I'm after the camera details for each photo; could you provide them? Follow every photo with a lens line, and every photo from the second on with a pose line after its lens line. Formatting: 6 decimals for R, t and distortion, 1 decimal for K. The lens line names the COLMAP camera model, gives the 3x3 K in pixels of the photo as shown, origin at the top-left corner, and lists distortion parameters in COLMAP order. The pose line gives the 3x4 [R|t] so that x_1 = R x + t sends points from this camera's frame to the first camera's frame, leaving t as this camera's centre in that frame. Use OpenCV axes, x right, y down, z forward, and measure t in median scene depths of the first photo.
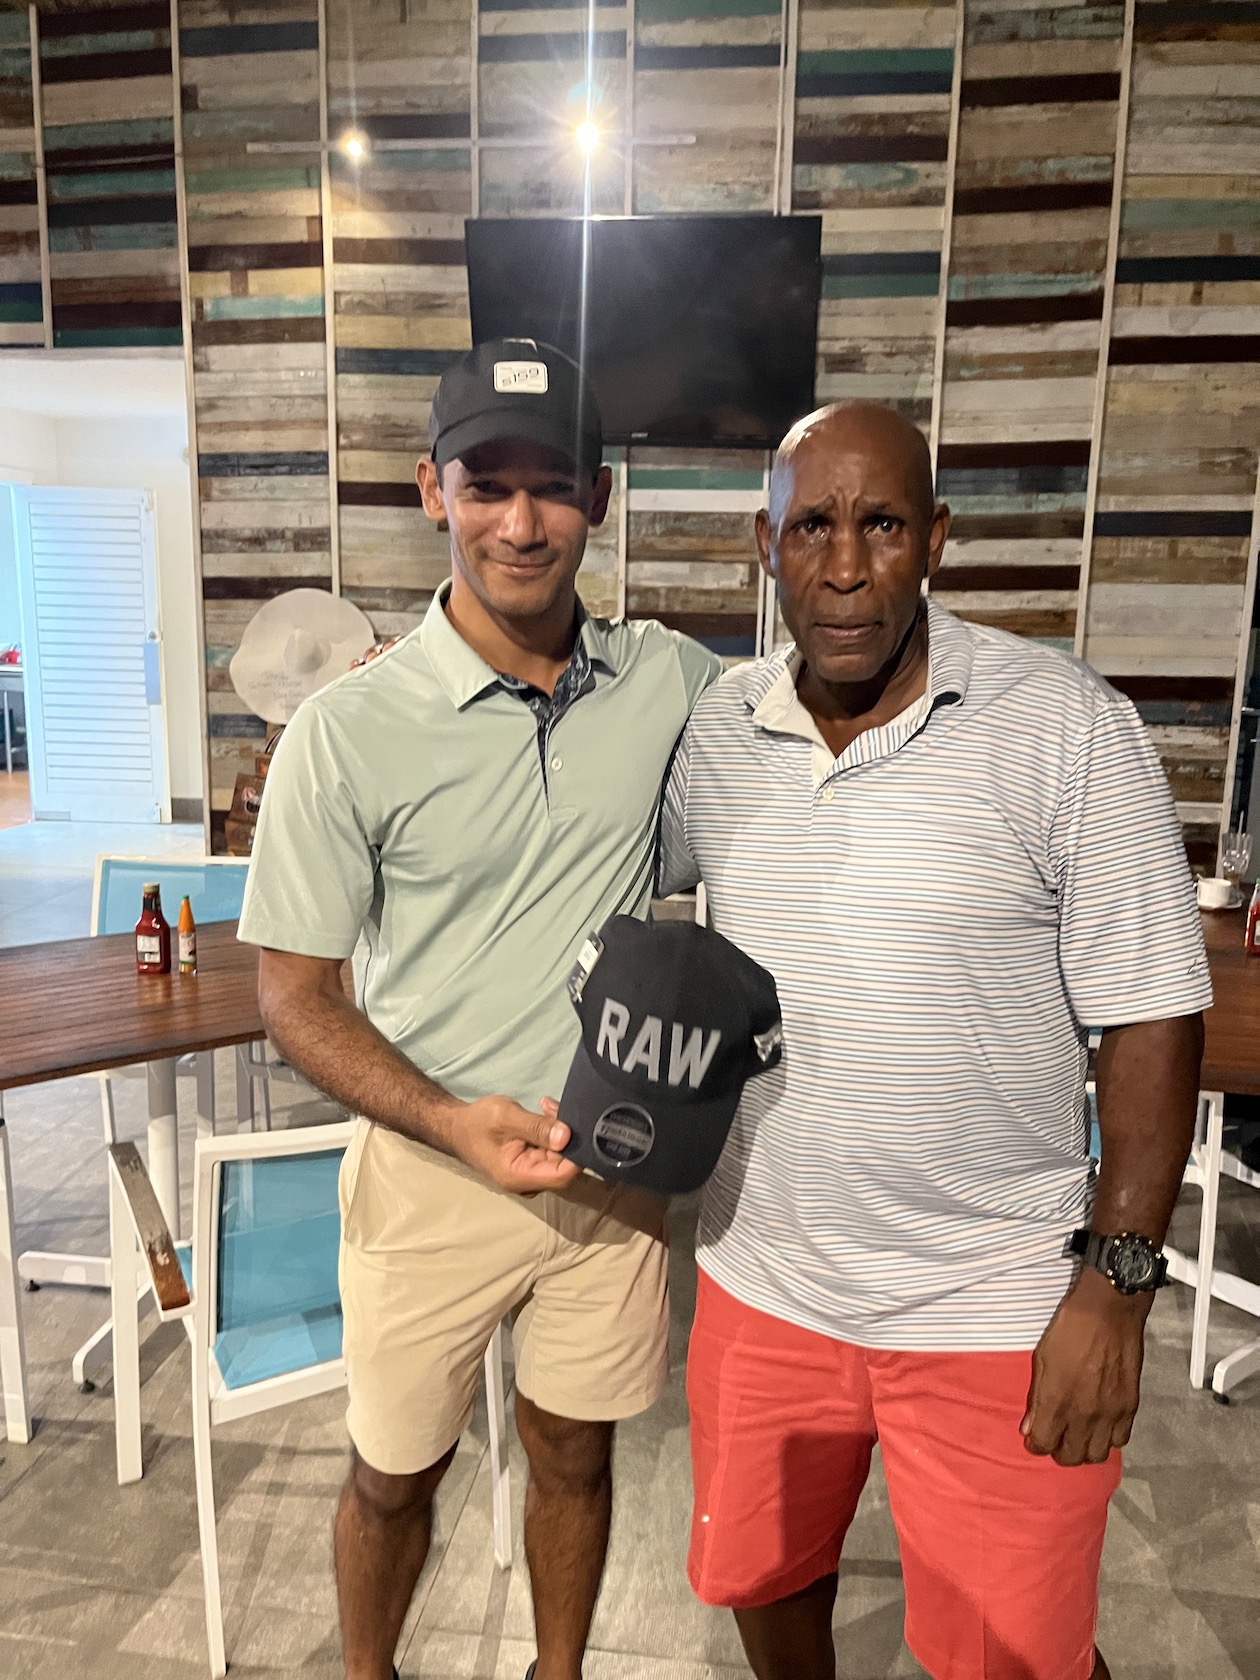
lens RADIAL K [[1269.6, 0, 630.4], [0, 1269.6, 830.4], [0, 0, 1]] dist [0.042135, -0.053184]
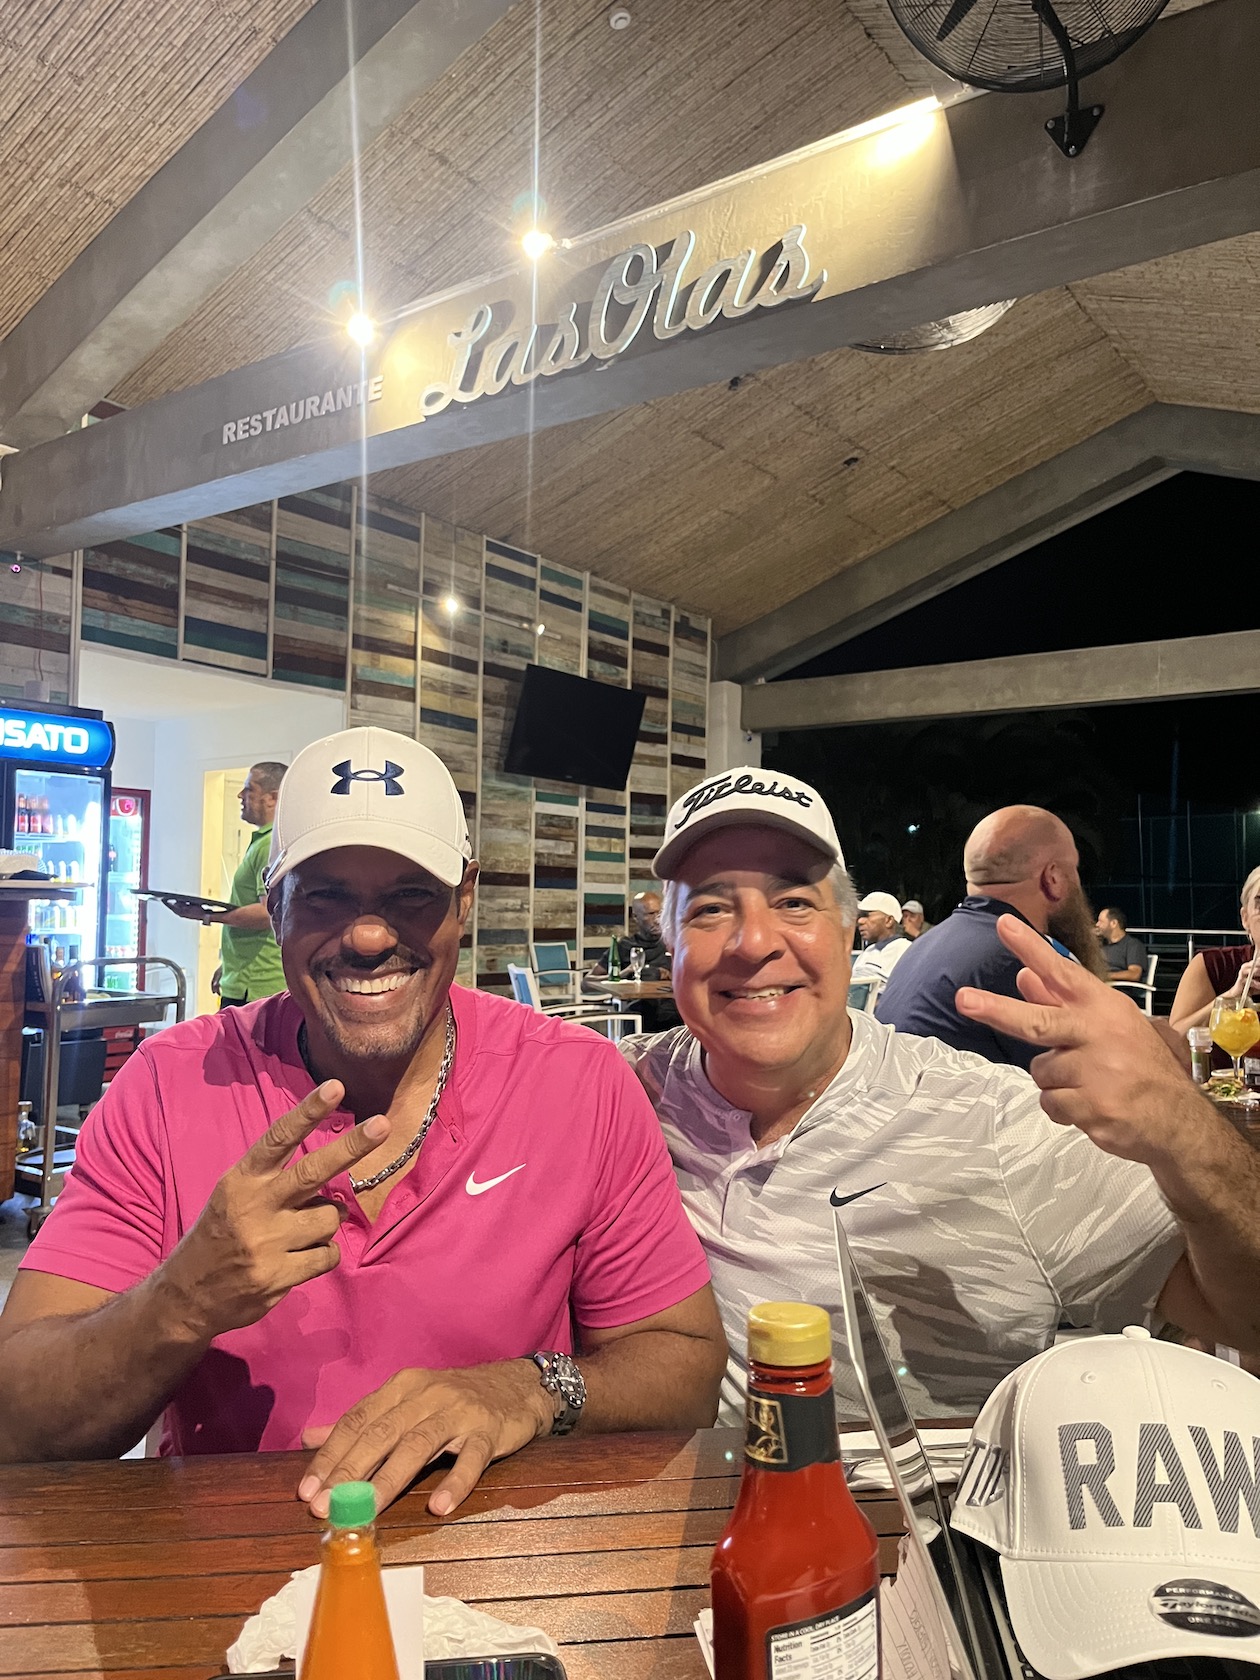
lens RADIAL K [[1269.6, 0, 628.2], [0, 1269.6, 846.8], [0, 0, 1]] dist [0.042135, -0.053184]
pose [[0.471062, 0.029372, 0.881611, -1.566898], [0.151070, 0.981993, -0.113437, 0.029130], [-0.869068, 0.186621, 0.458142, 0.041765]]
